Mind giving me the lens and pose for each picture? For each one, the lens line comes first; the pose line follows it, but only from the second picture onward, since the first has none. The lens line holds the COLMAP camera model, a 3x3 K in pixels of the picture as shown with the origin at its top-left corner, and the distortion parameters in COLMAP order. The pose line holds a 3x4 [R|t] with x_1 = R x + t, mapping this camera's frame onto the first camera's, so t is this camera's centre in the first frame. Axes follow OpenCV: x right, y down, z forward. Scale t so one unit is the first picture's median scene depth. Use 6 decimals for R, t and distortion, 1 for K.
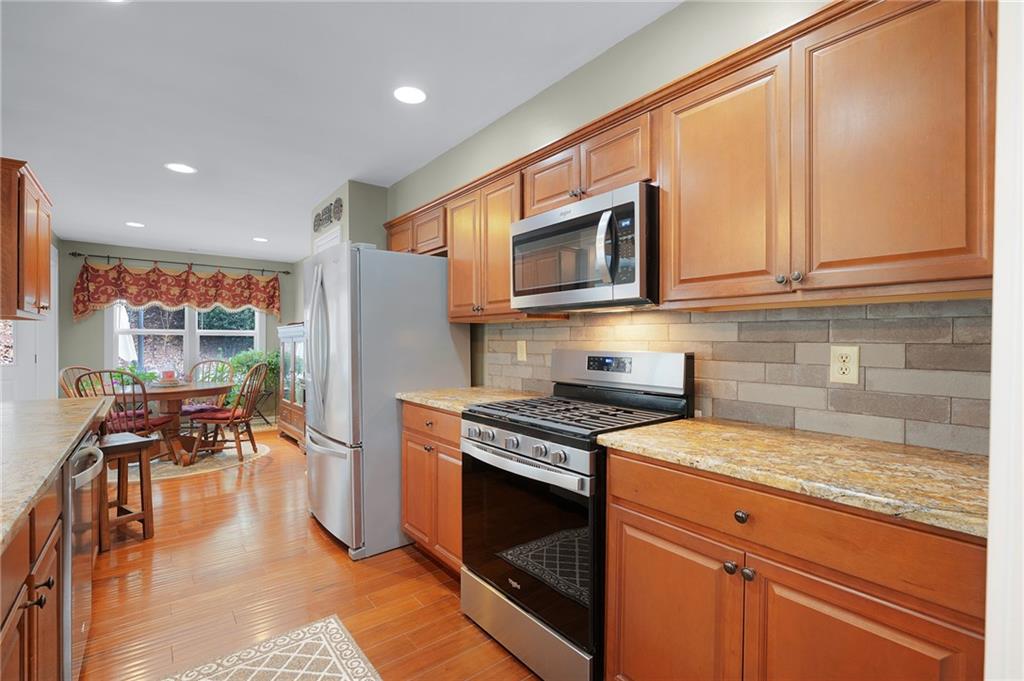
lens RADIAL K [[466.4, 0, 512.0], [0, 466.4, 337.8], [0, 0, 1]] dist [0.000408, 0.000072]
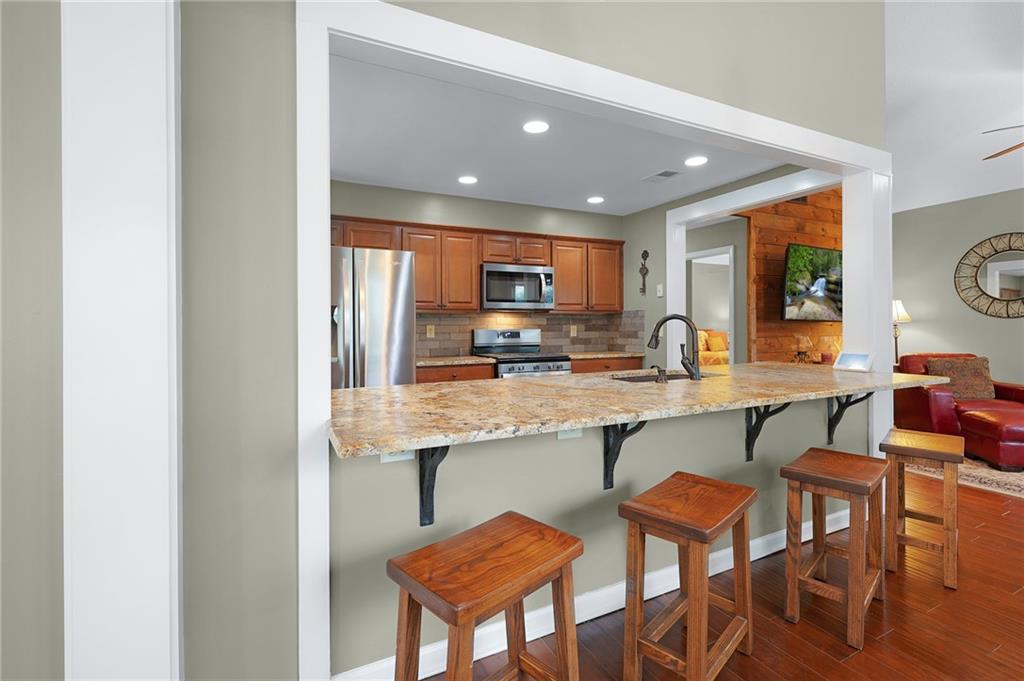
lens RADIAL K [[463.6, 0, 511.0], [0, 463.6, 324.9], [0, 0, 1]] dist [-0.000239, -0.000023]
pose [[0.199732, -0.001019, 0.979850, -0.924590], [0.002813, 0.999996, 0.000466, 0.003331], [-0.979846, 0.002664, 0.199734, 0.258296]]
